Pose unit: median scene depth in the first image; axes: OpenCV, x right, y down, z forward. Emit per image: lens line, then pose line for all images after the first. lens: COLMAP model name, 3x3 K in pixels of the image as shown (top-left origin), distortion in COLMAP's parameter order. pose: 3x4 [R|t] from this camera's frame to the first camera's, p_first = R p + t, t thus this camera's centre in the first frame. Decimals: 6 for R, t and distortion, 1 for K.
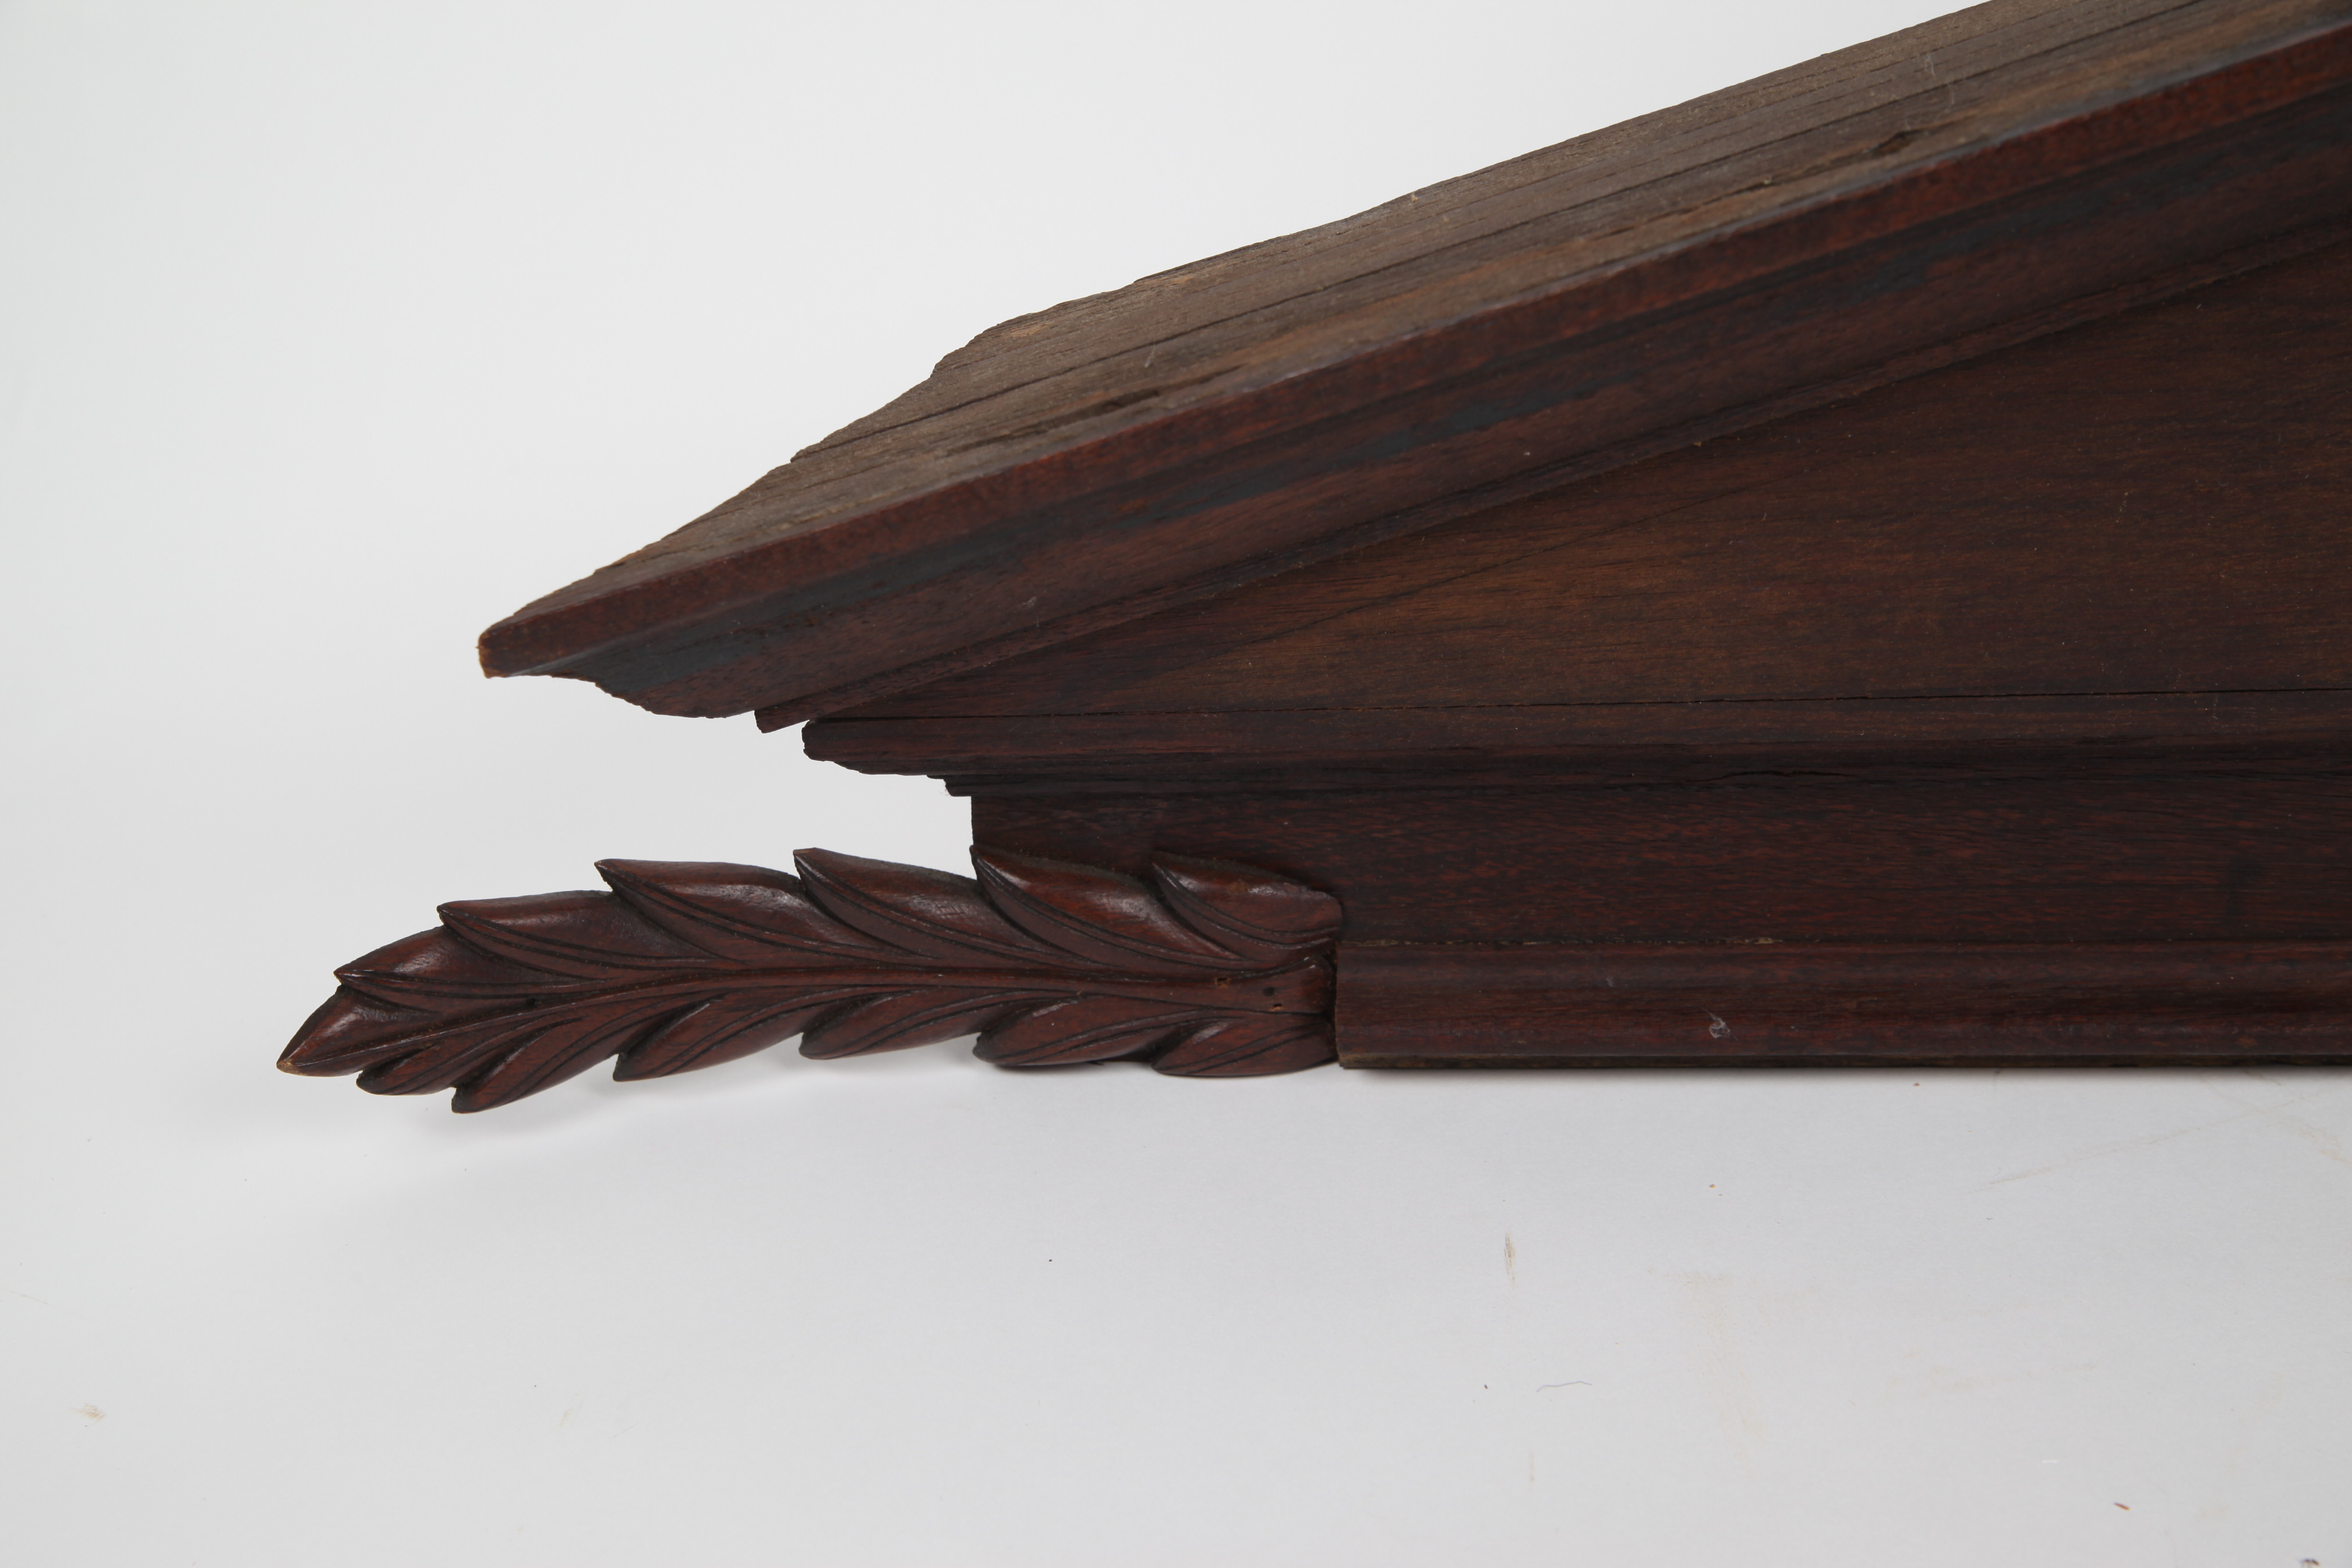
lens RADIAL K [[3525.3, 0, 1188.0], [0, 3525.3, 783.0], [0, 0, 1]] dist [0.049029, 0.000000]
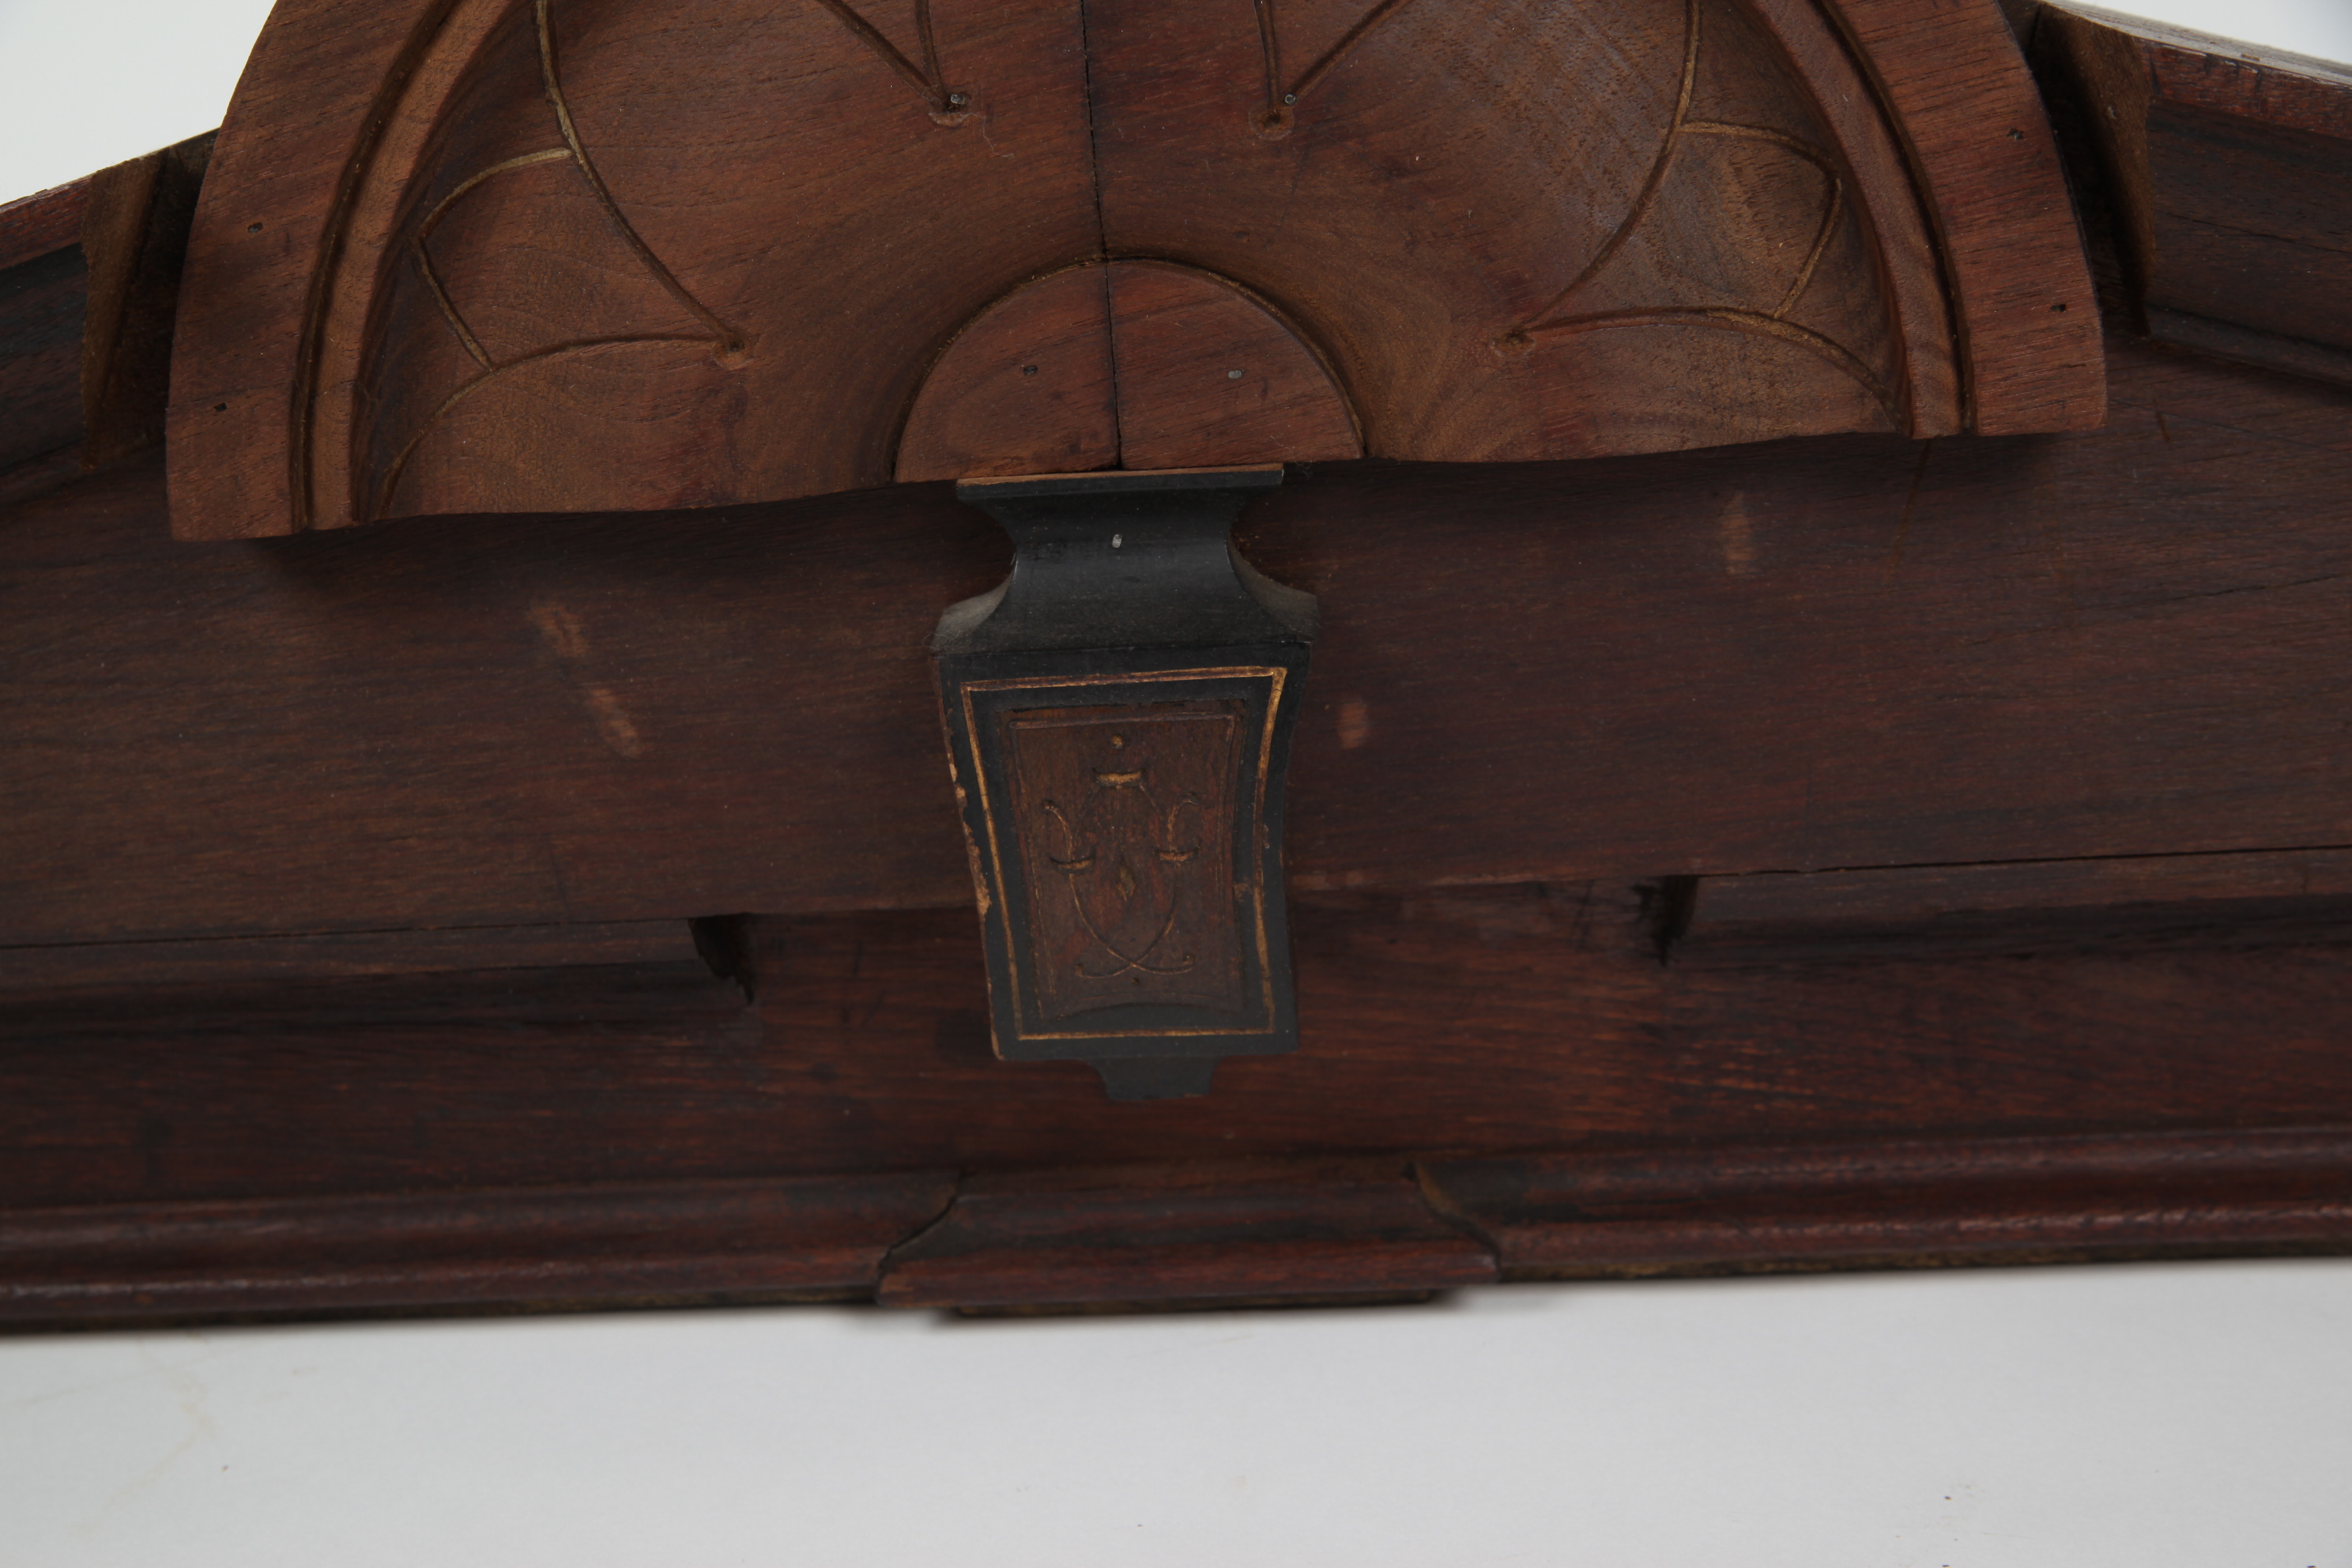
lens RADIAL K [[3525.3, 0, 1163.7], [0, 3525.3, 807.9], [0, 0, 1]] dist [0.049029, 0.000000]
pose [[0.999048, -0.014375, 0.041187, 0.579624], [0.018669, 0.994206, -0.105861, 0.048442], [-0.039427, 0.106529, 0.993528, -0.037912]]
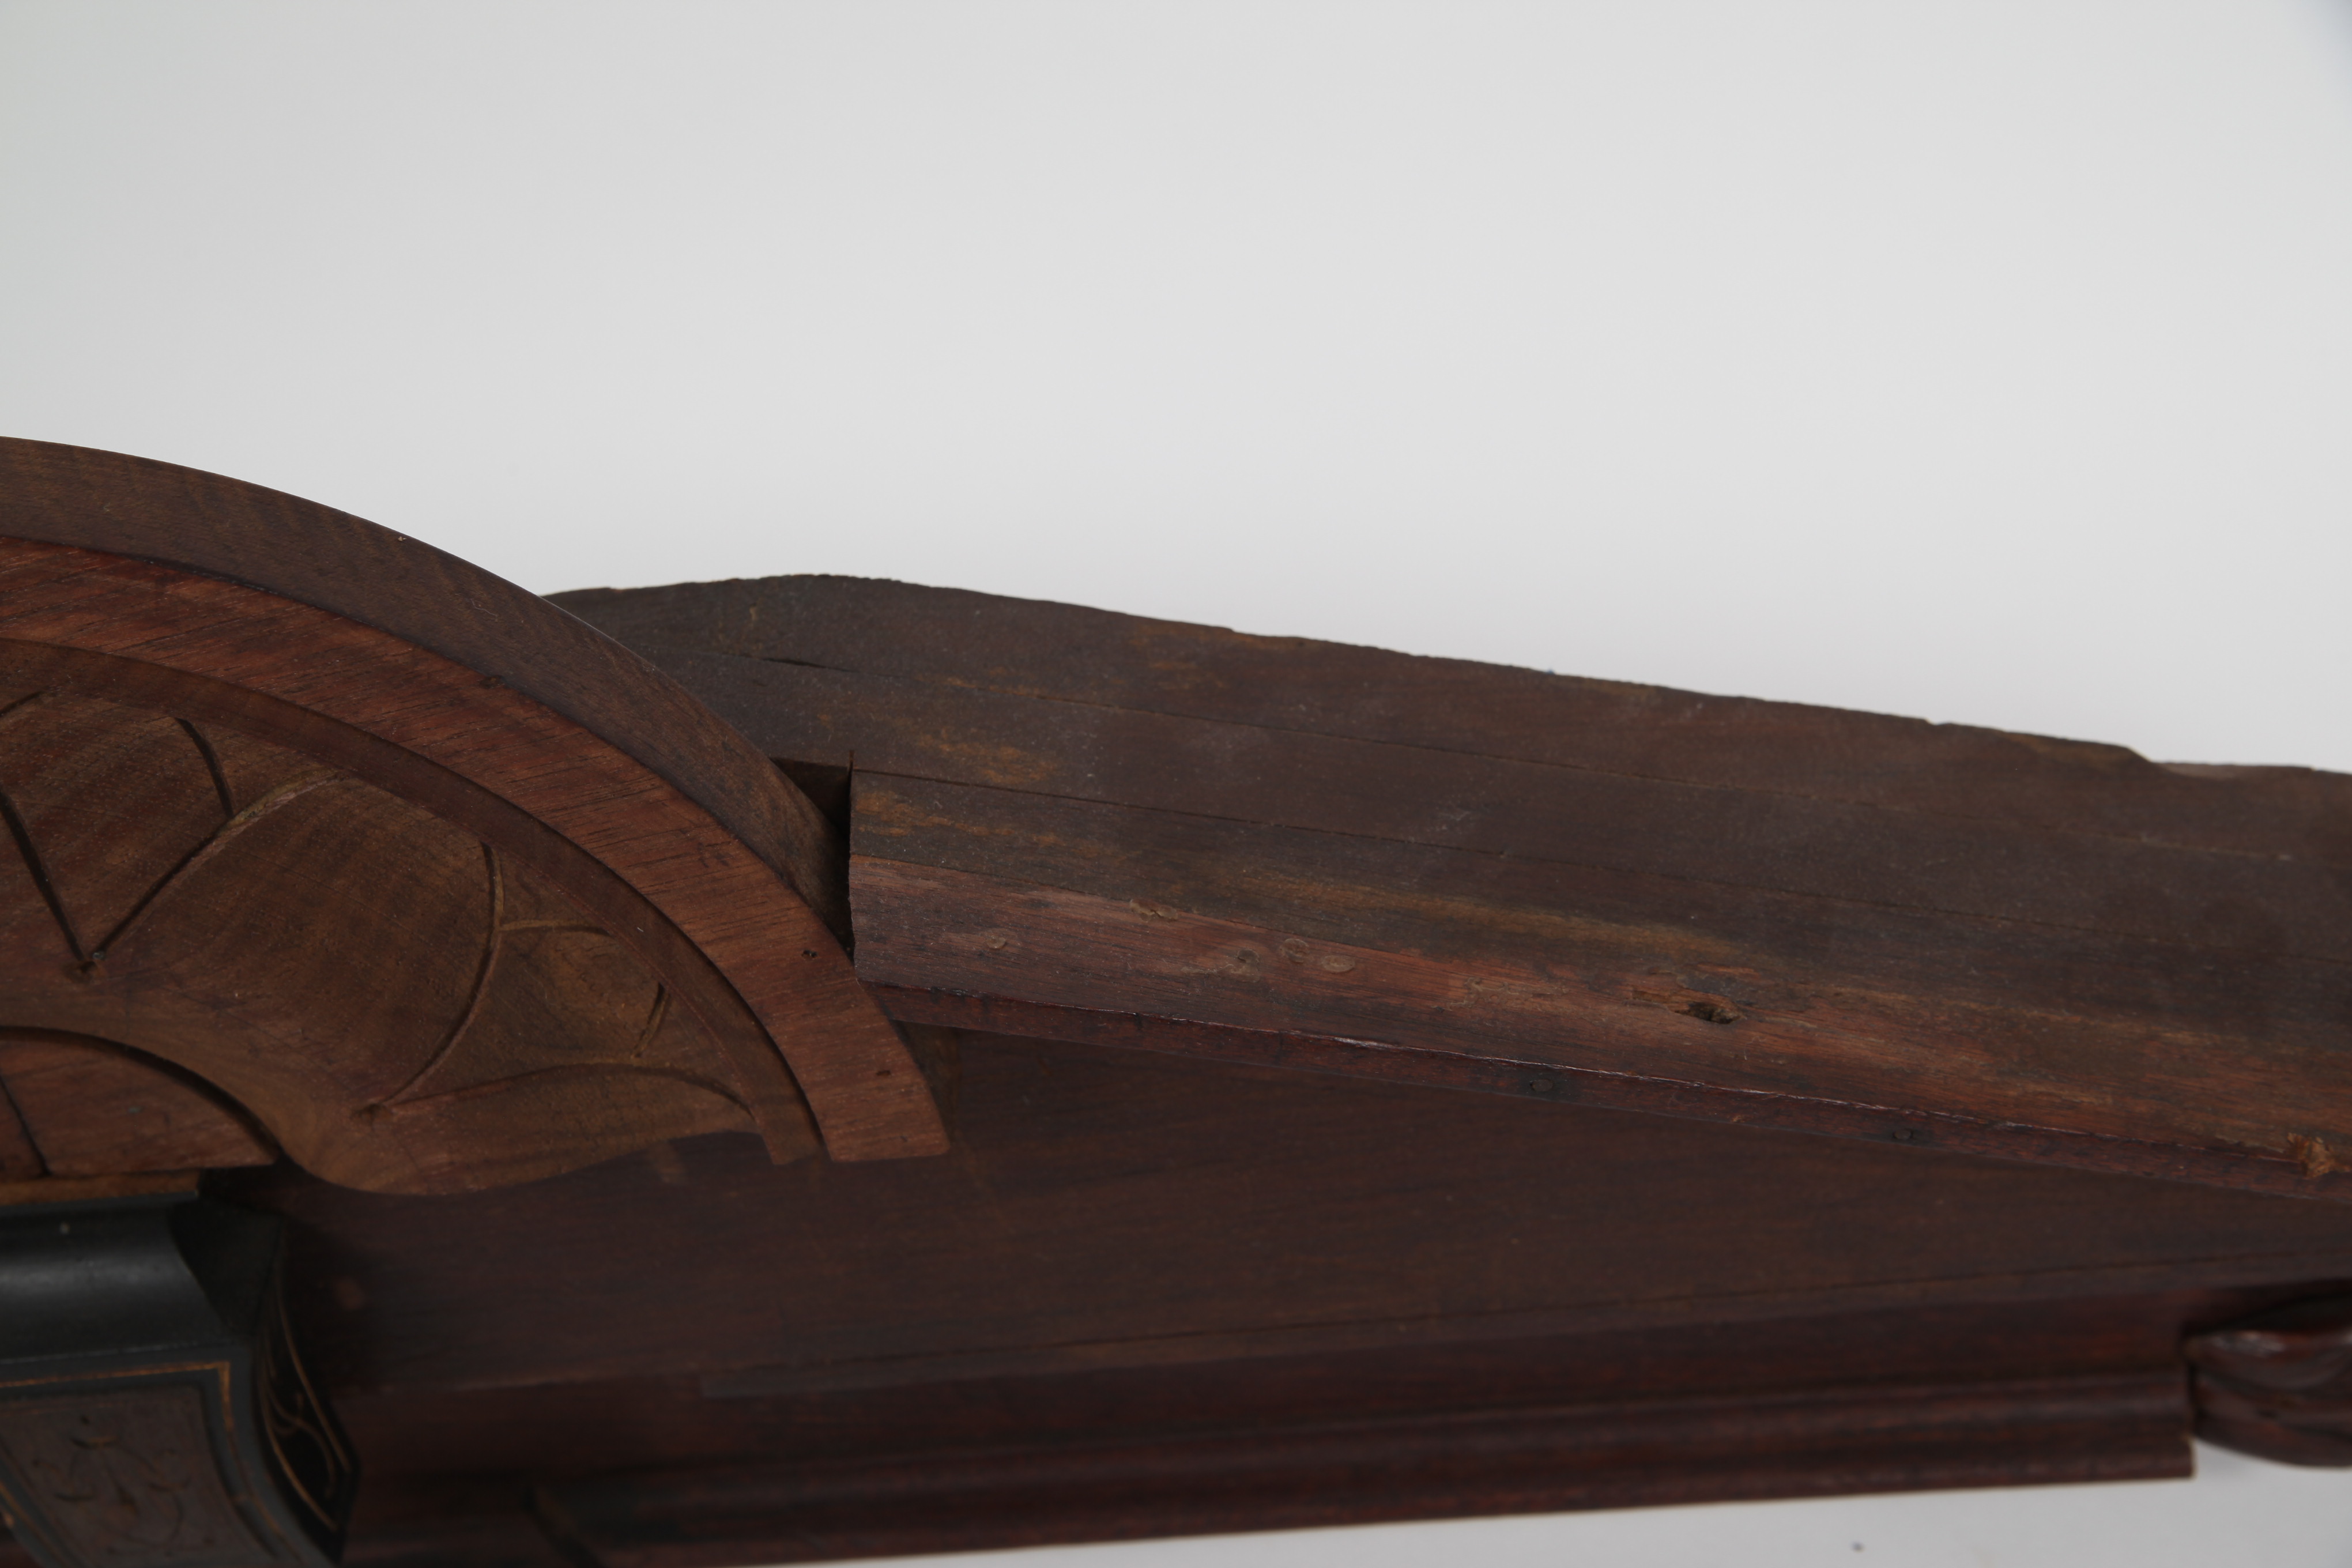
lens RADIAL K [[3404.5, 0, 1165.2], [0, 3404.5, 781.0], [0, 0, 1]] dist [0.015142, 0.000000]
pose [[0.994703, -0.100613, 0.021059, 0.904785], [0.090024, 0.951555, 0.294004, -0.492380], [-0.049619, -0.290551, 0.955572, -0.002482]]
